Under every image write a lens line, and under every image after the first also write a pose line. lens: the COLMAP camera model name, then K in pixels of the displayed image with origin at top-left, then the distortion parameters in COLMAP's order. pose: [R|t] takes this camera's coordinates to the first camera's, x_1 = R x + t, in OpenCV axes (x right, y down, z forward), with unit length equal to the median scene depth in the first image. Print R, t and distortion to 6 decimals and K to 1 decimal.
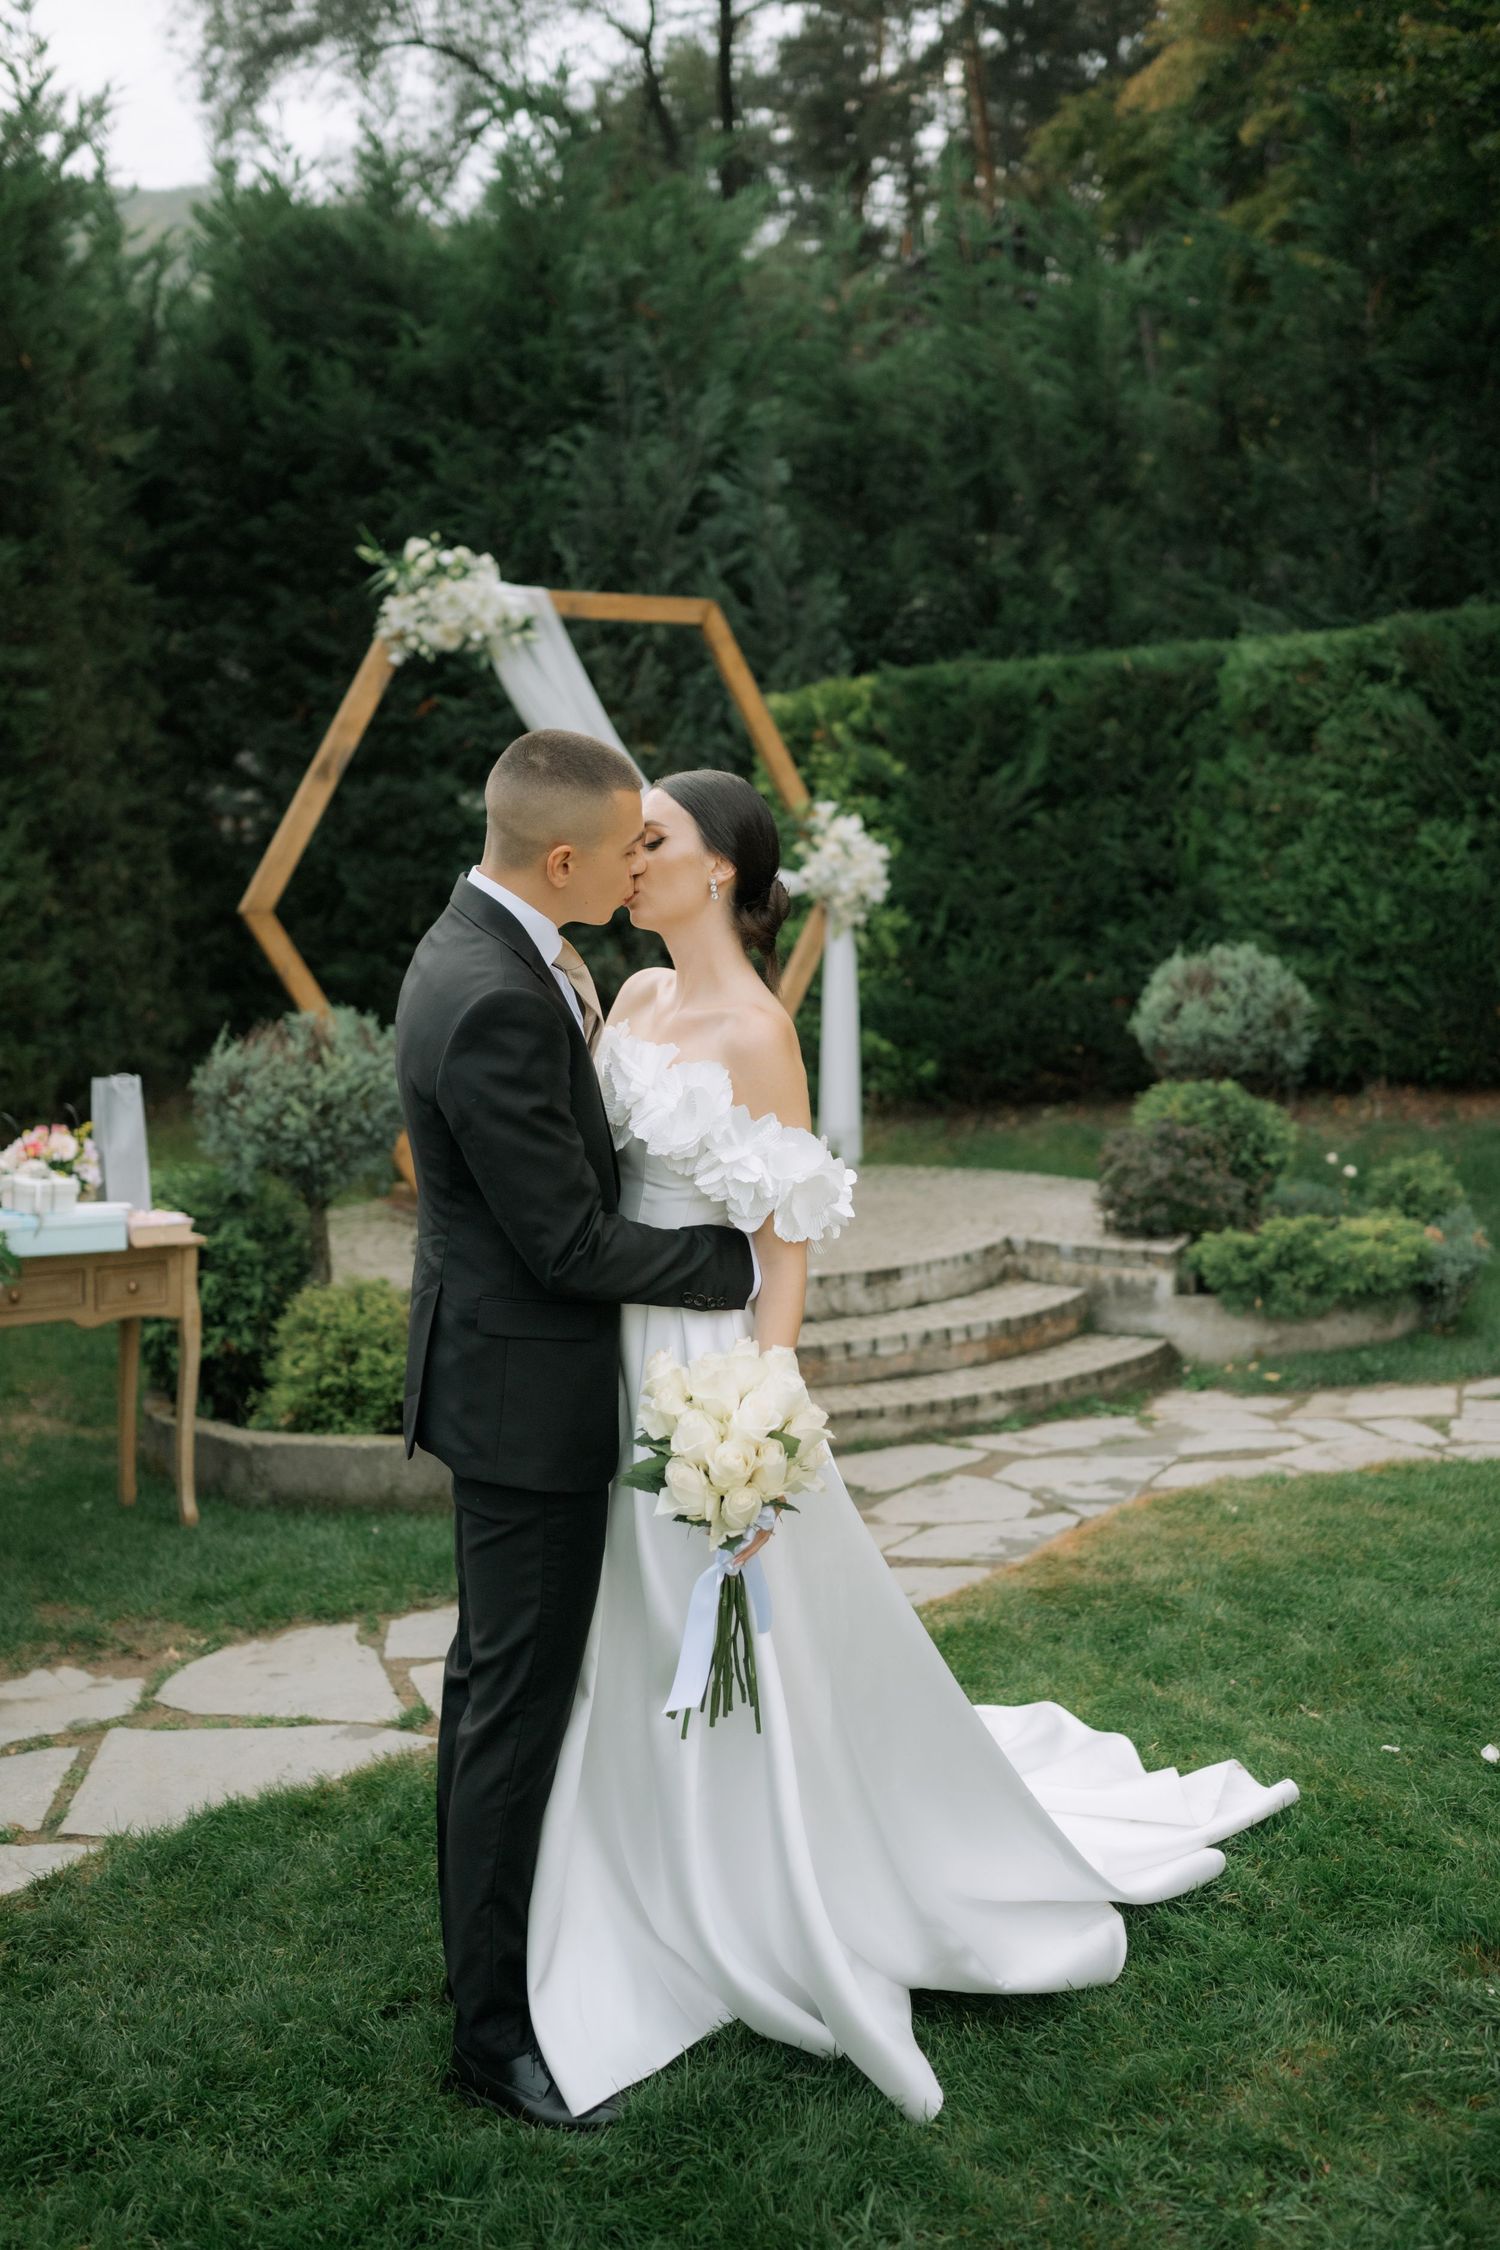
lens RADIAL K [[2142.1, 0, 750.0], [0, 2142.1, 1125.0], [0, 0, 1]] dist [-0.061687, -0.003295]
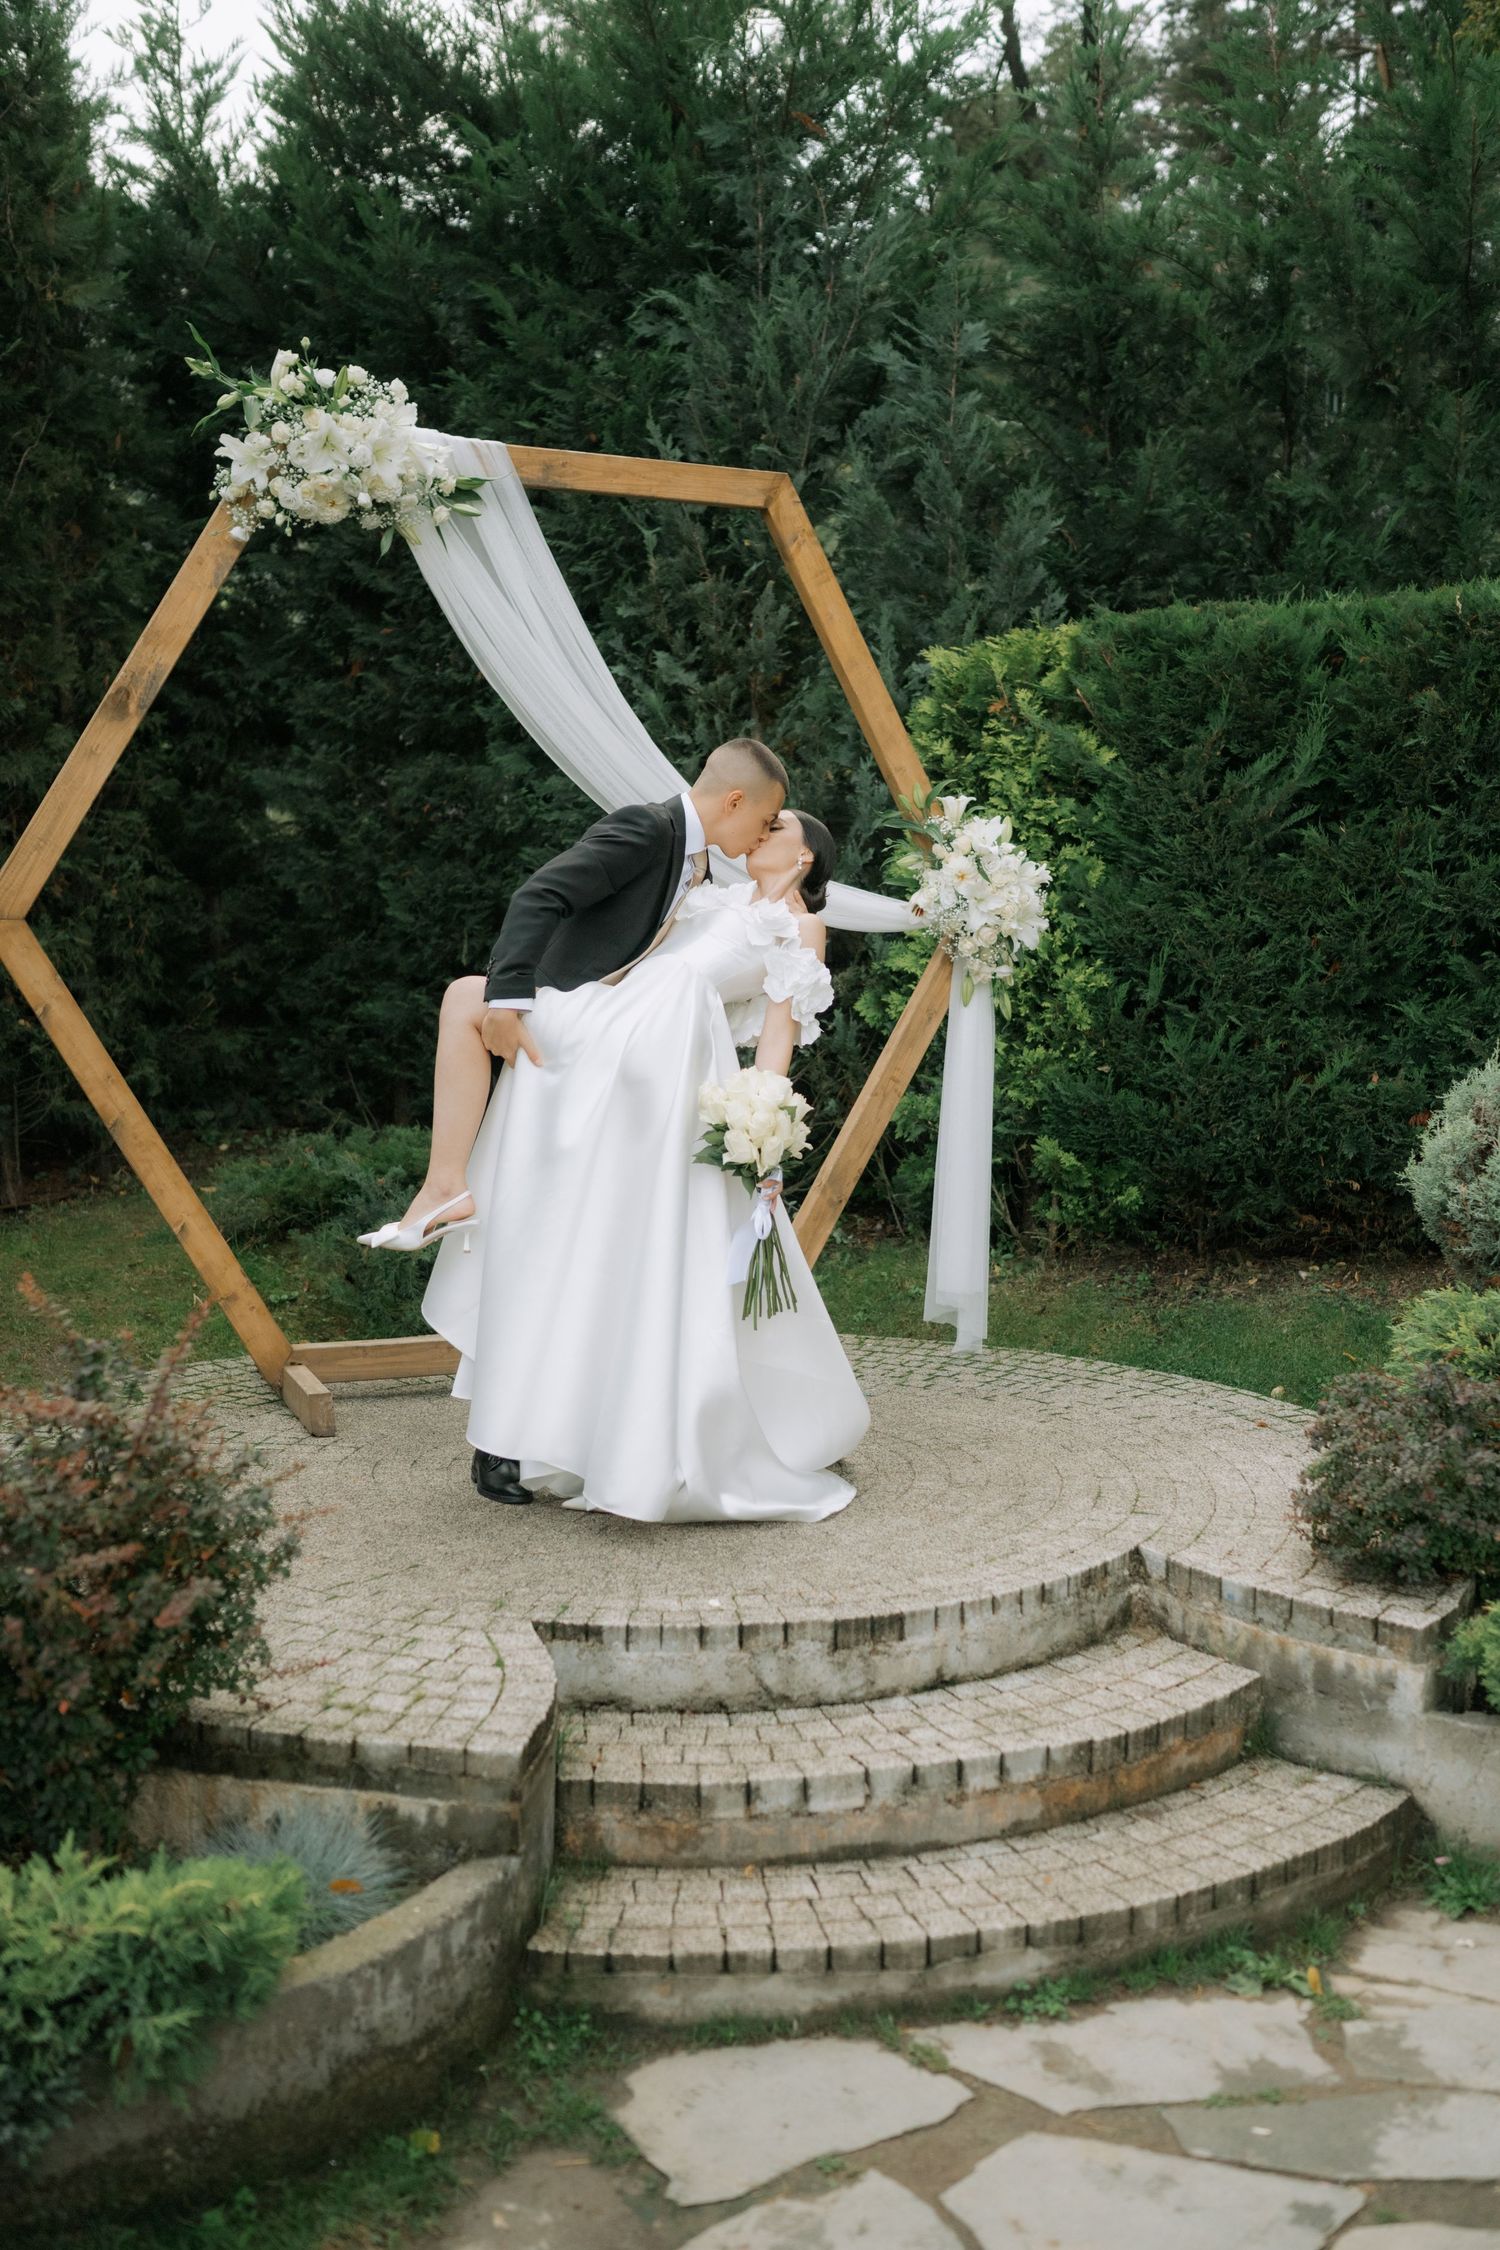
lens RADIAL K [[2125.7, 0, 750.0], [0, 2125.7, 1125.0], [0, 0, 1]] dist [-0.023825, -0.010120]
pose [[0.983580, 0.057838, -0.170952, 0.093857], [-0.061192, 0.998022, -0.014411, -0.038357], [0.169780, 0.024635, 0.985174, 0.369094]]
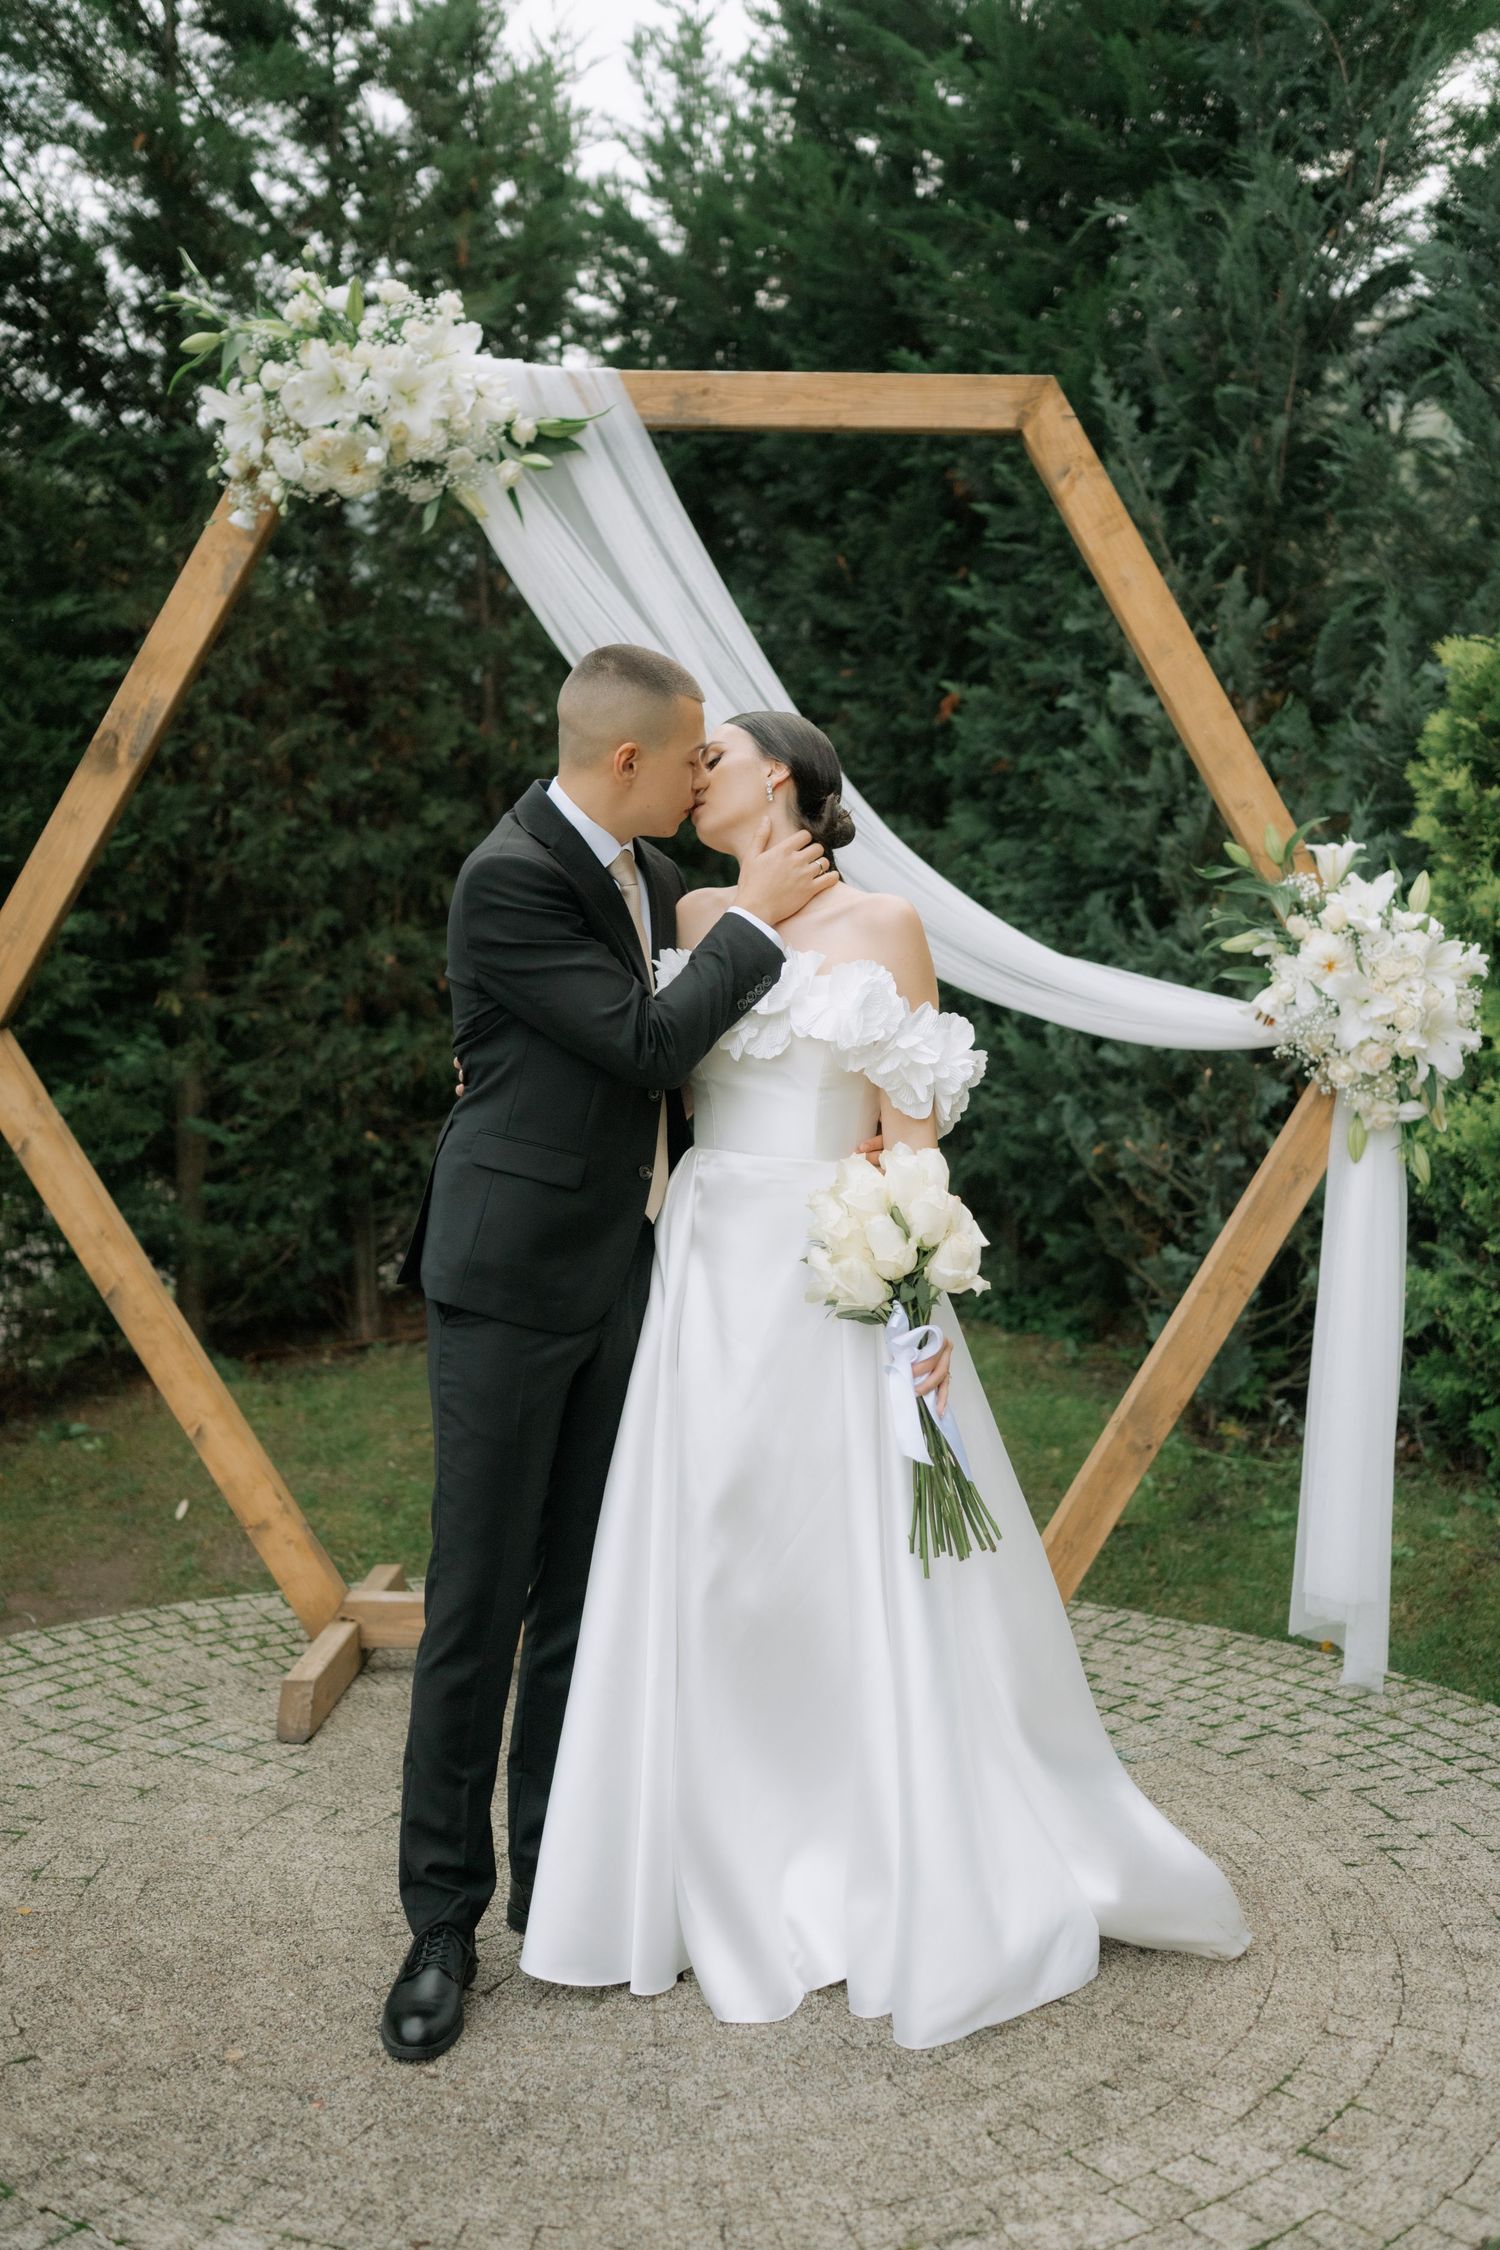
lens RADIAL K [[2125.7, 0, 750.0], [0, 2125.7, 1125.0], [0, 0, 1]] dist [-0.023825, -0.010120]
pose [[0.829466, 0.072588, -0.553820, 0.185196], [-0.100196, 0.994773, -0.019682, -0.077539], [0.549496, 0.071816, 0.832404, 0.615268]]
